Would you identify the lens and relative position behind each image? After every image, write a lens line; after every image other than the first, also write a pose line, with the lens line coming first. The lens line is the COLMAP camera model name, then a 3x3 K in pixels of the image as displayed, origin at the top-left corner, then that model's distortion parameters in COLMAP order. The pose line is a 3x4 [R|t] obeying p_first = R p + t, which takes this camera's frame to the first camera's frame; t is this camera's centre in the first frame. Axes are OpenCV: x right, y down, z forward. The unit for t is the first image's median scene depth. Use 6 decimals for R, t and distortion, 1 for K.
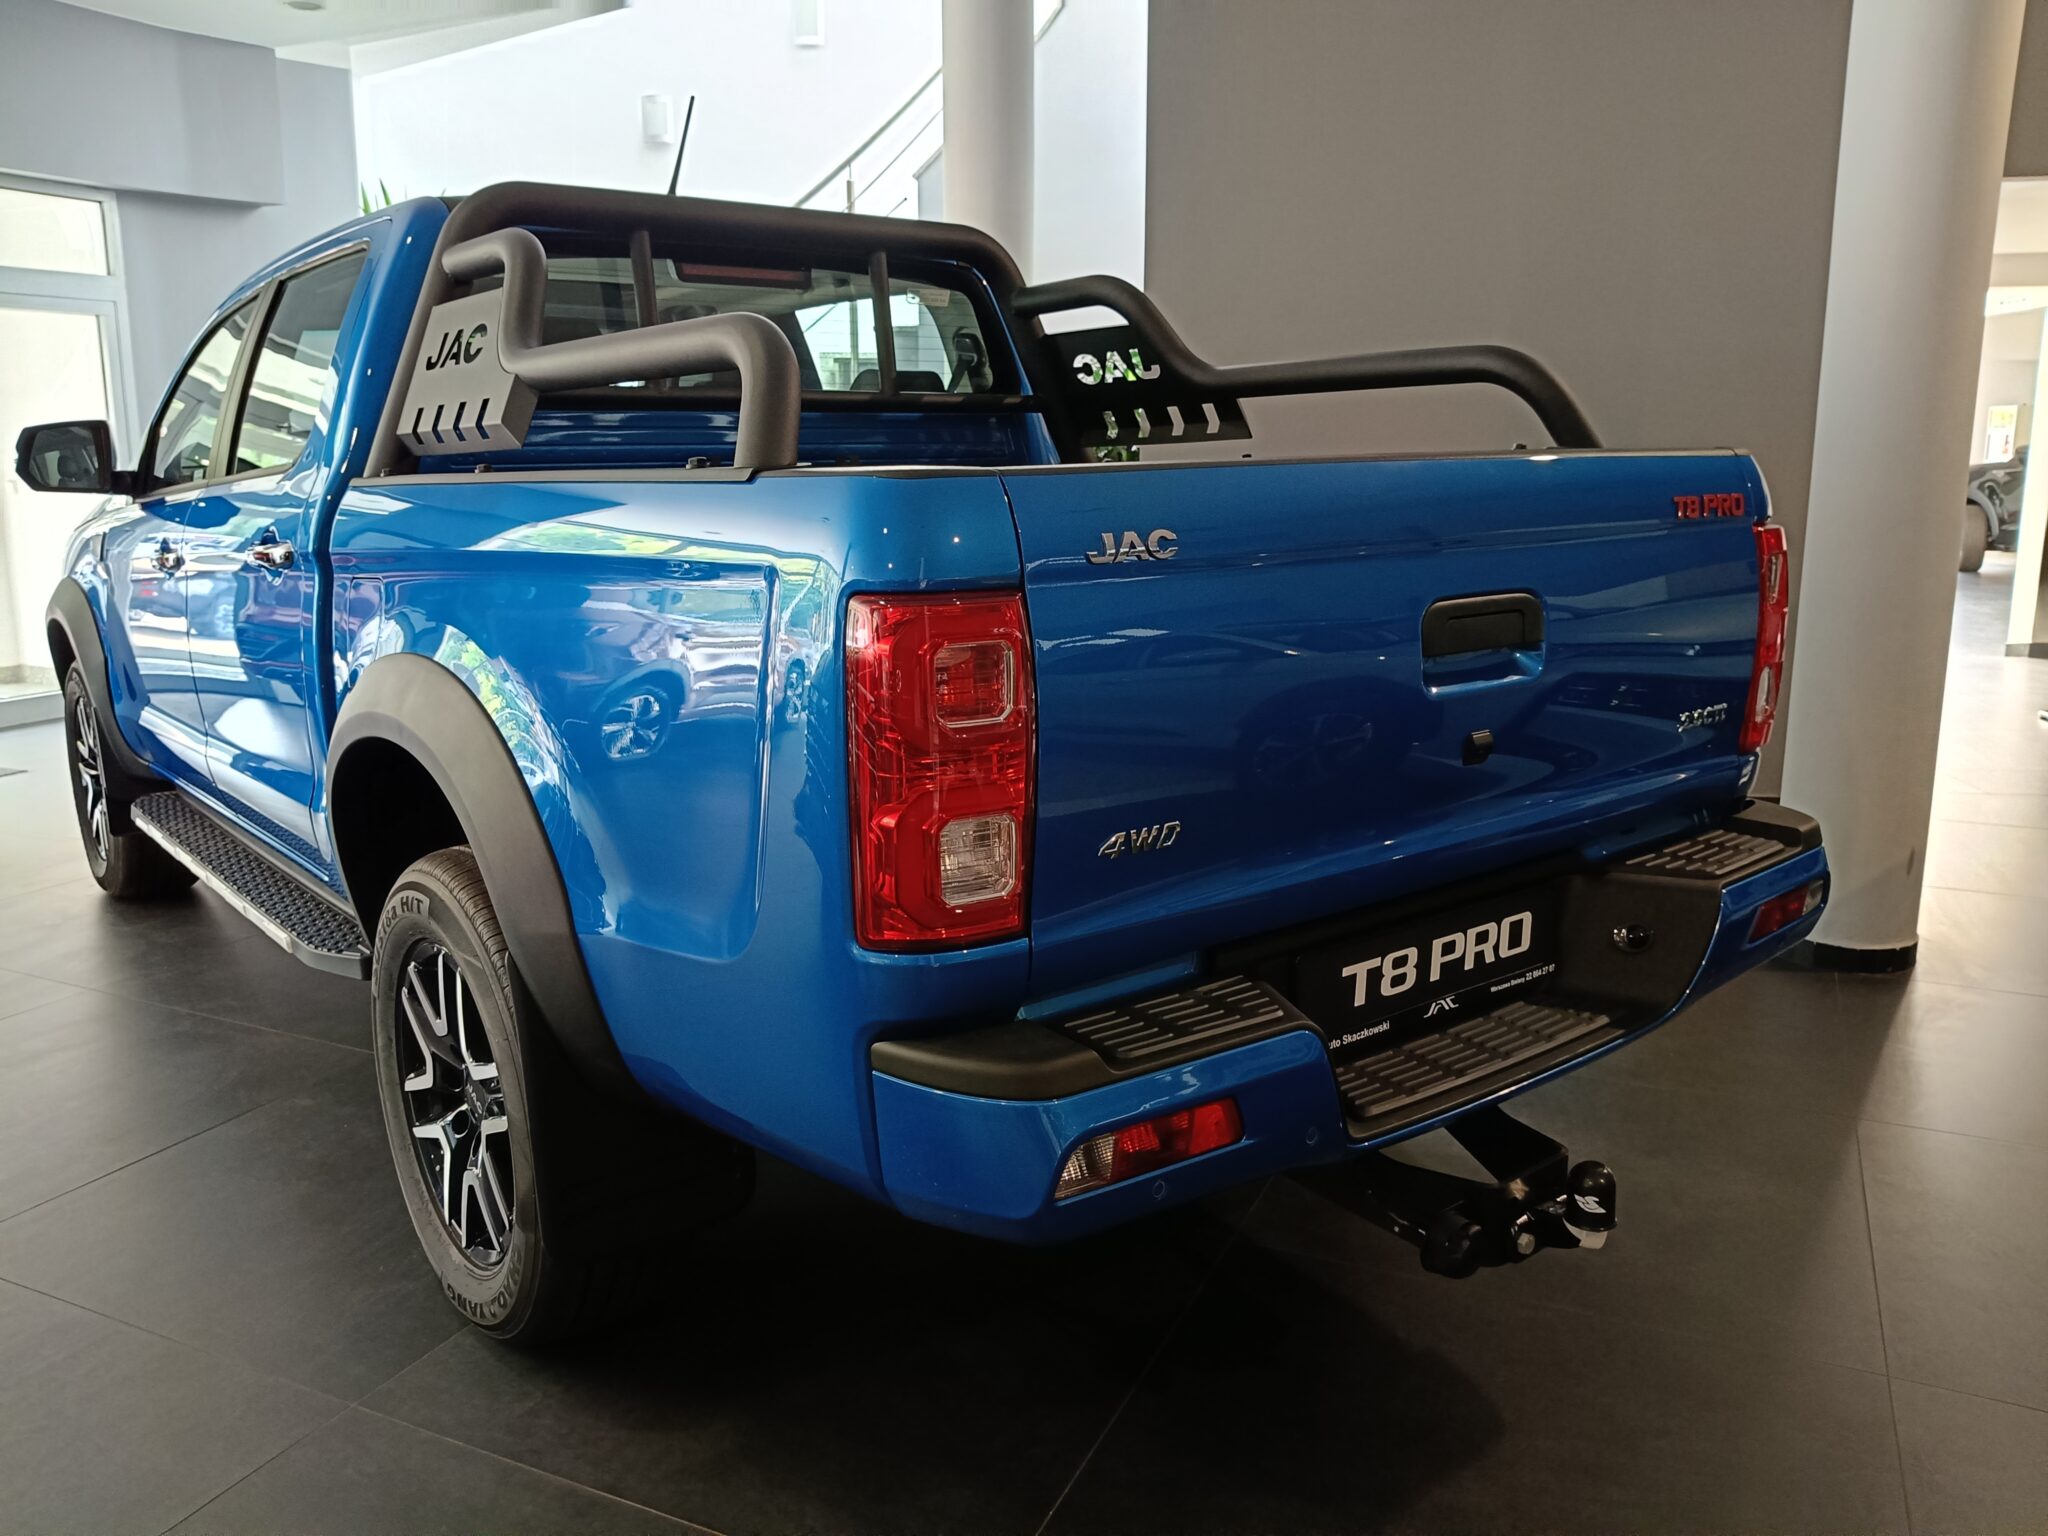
lens RADIAL K [[1573.4, 0, 1024.0], [0, 1573.4, 768.0], [0, 0, 1]] dist [0.098428, -0.159064]
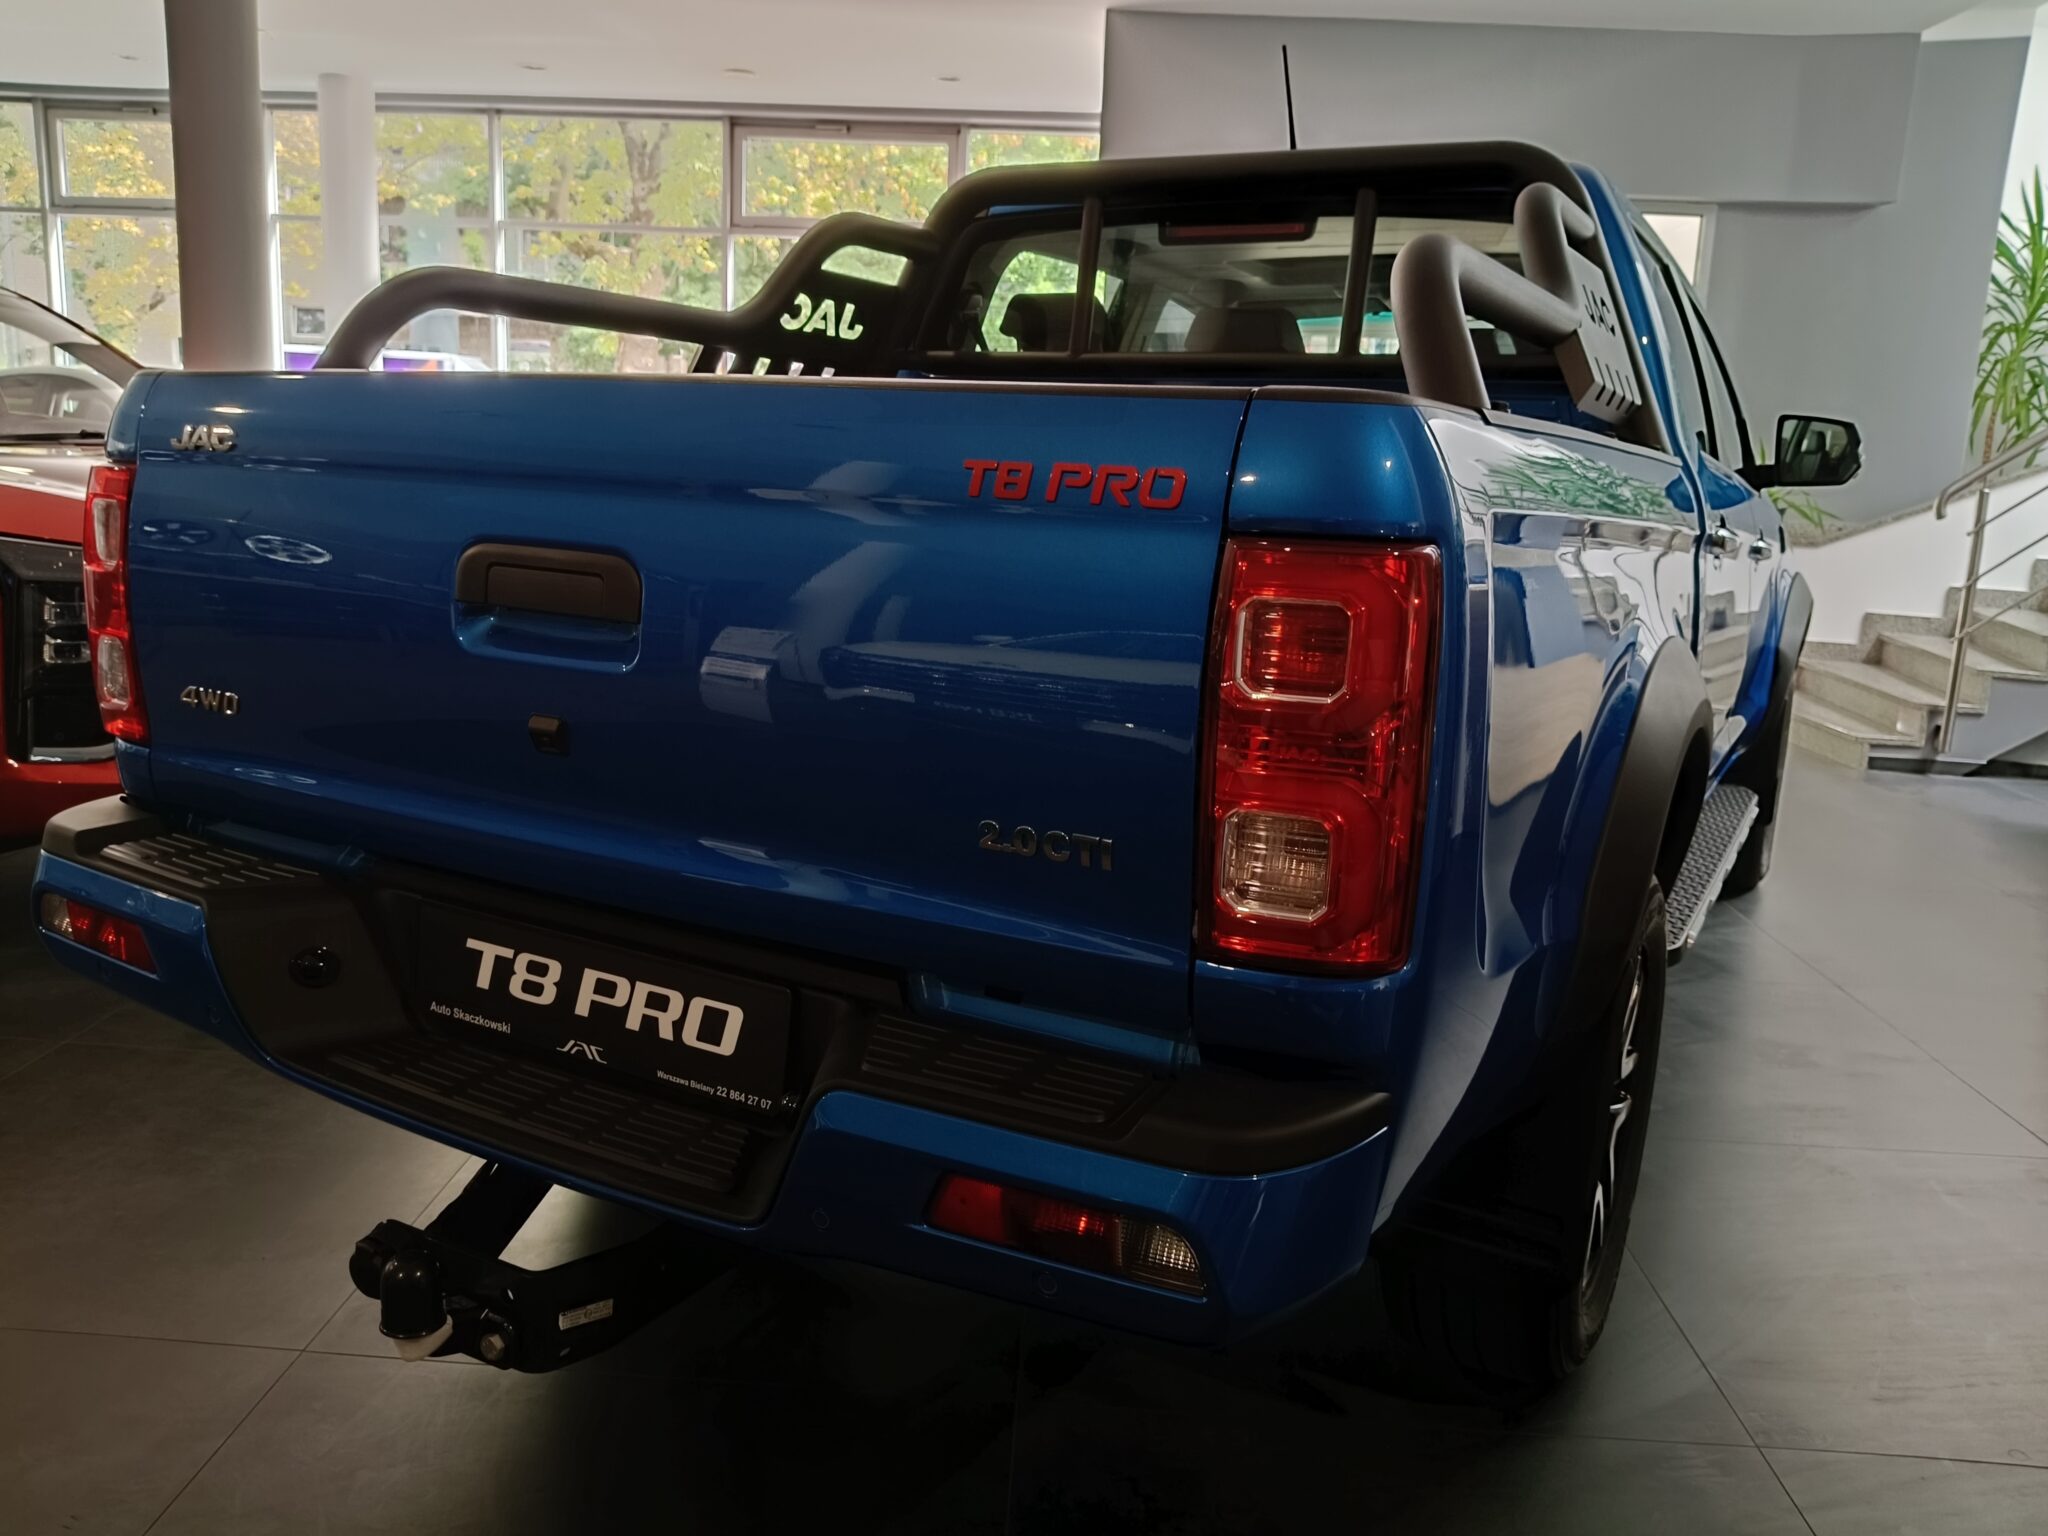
lens RADIAL K [[1554.8, 0, 1024.0], [0, 1554.8, 768.0], [0, 0, 1]] dist [0.185545, -0.313452]
pose [[0.370001, 0.214002, -0.904048, 1.056860], [-0.227614, 0.964332, 0.135117, -0.153897], [0.900717, 0.155781, 0.405513, 0.848698]]
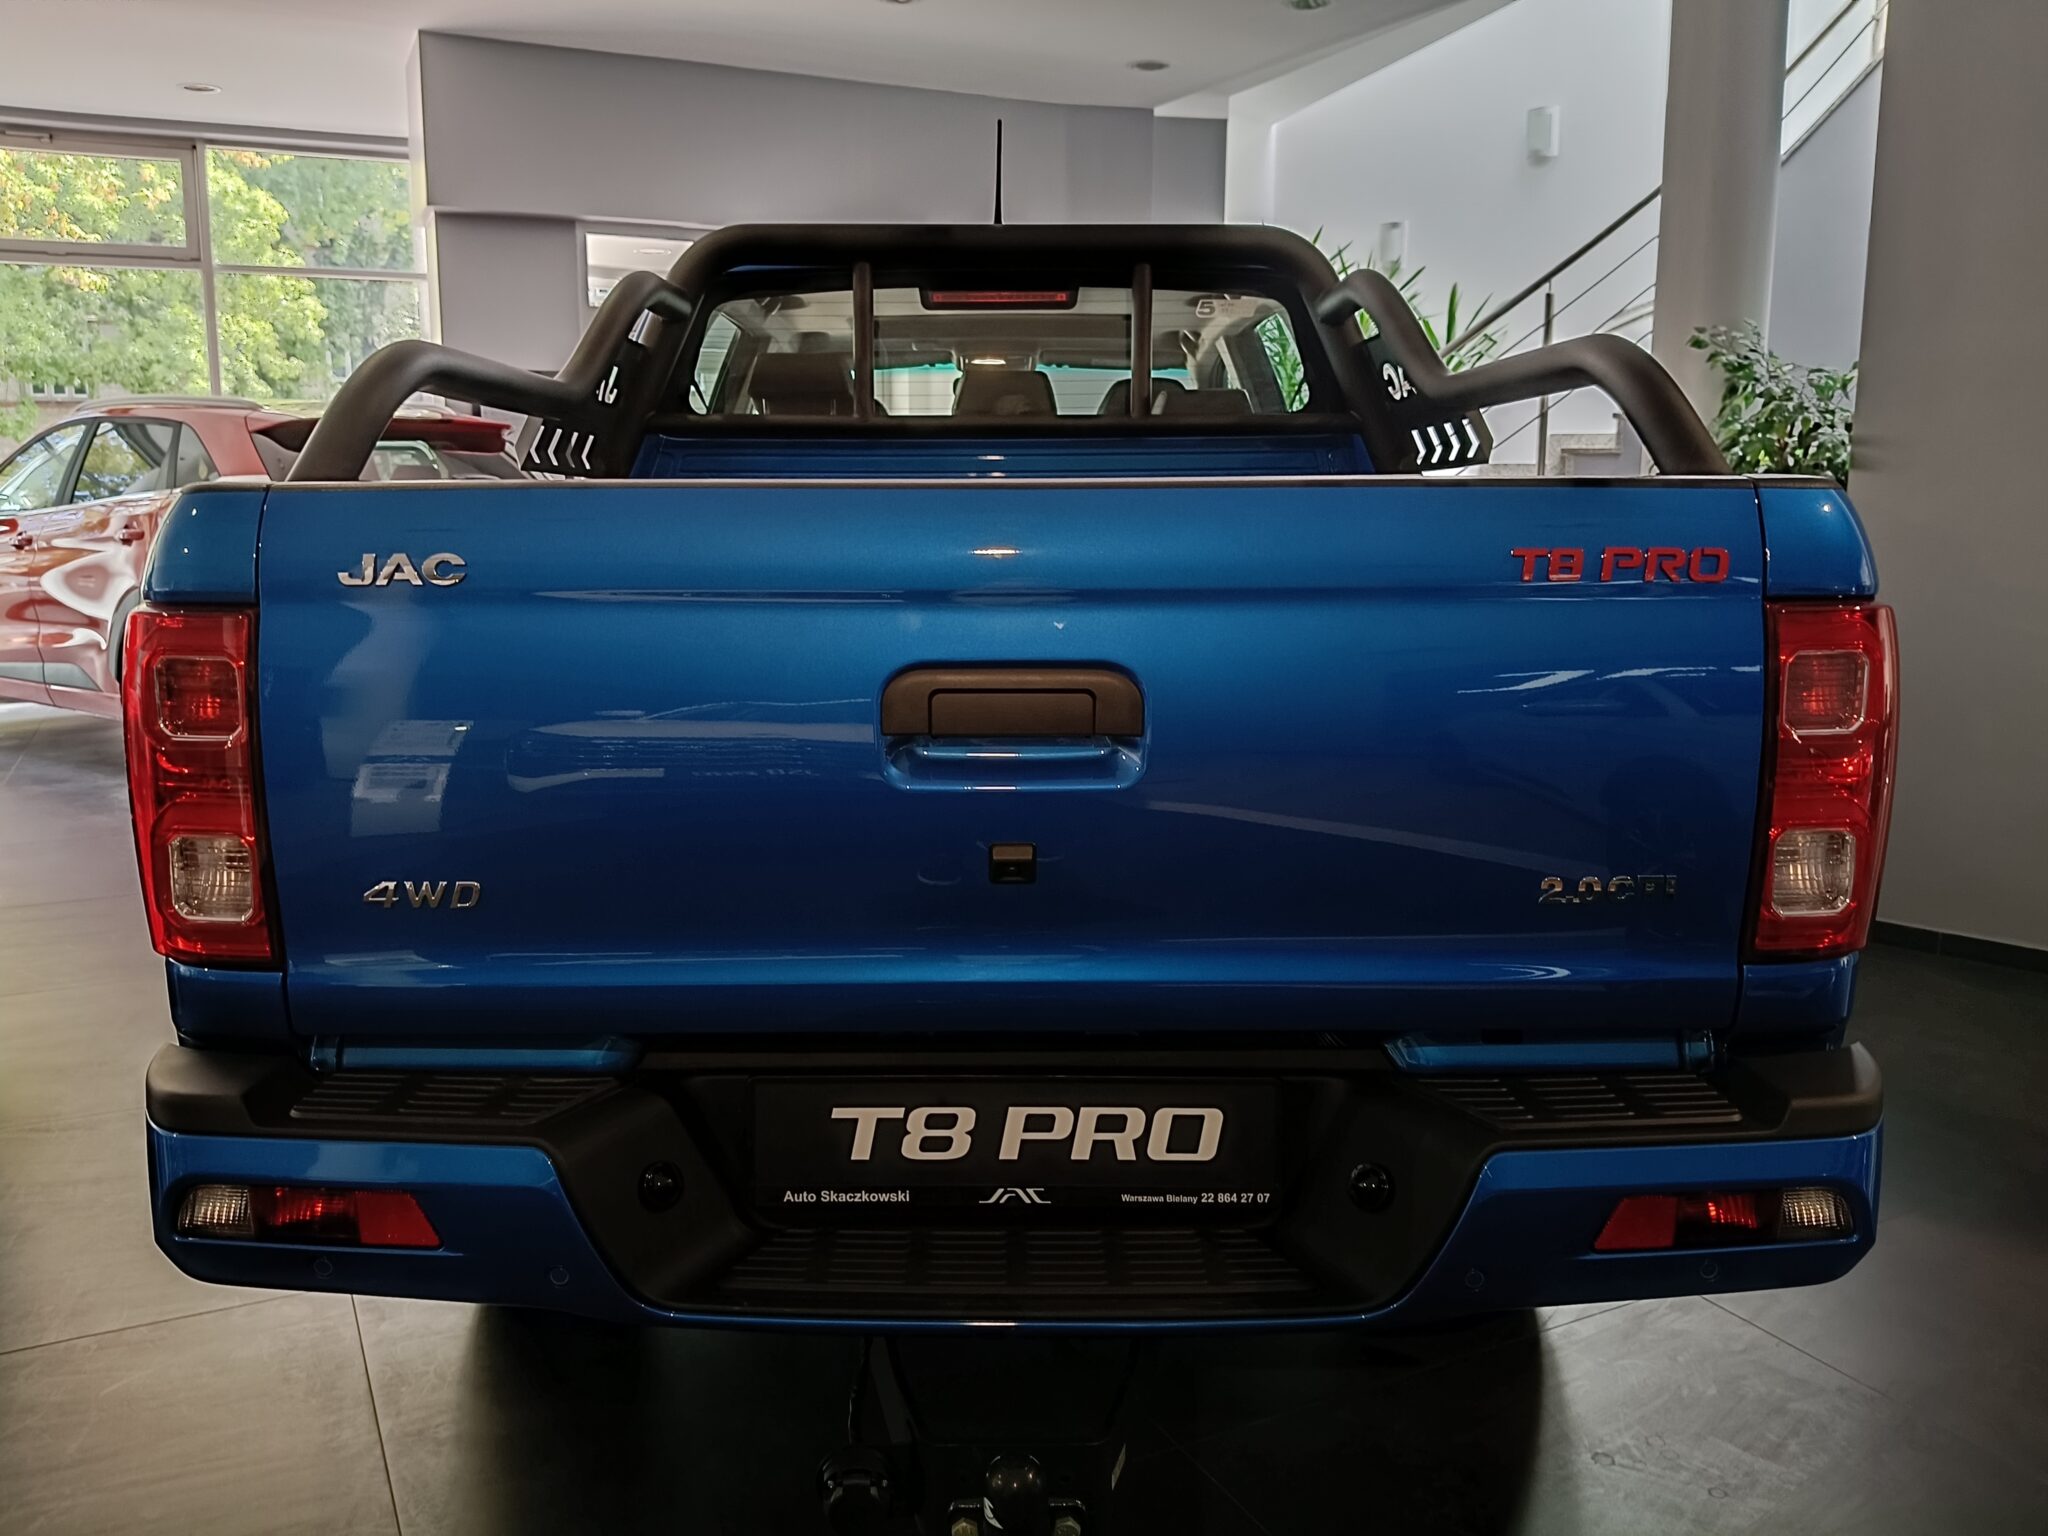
lens RADIAL K [[1554.8, 0, 1024.0], [0, 1554.8, 768.0], [0, 0, 1]] dist [0.185545, -0.313452]
pose [[0.781820, 0.119197, -0.612005, 0.706642], [-0.131170, 0.991033, 0.025453, -0.075000], [0.609551, 0.060377, 0.790444, 0.386190]]
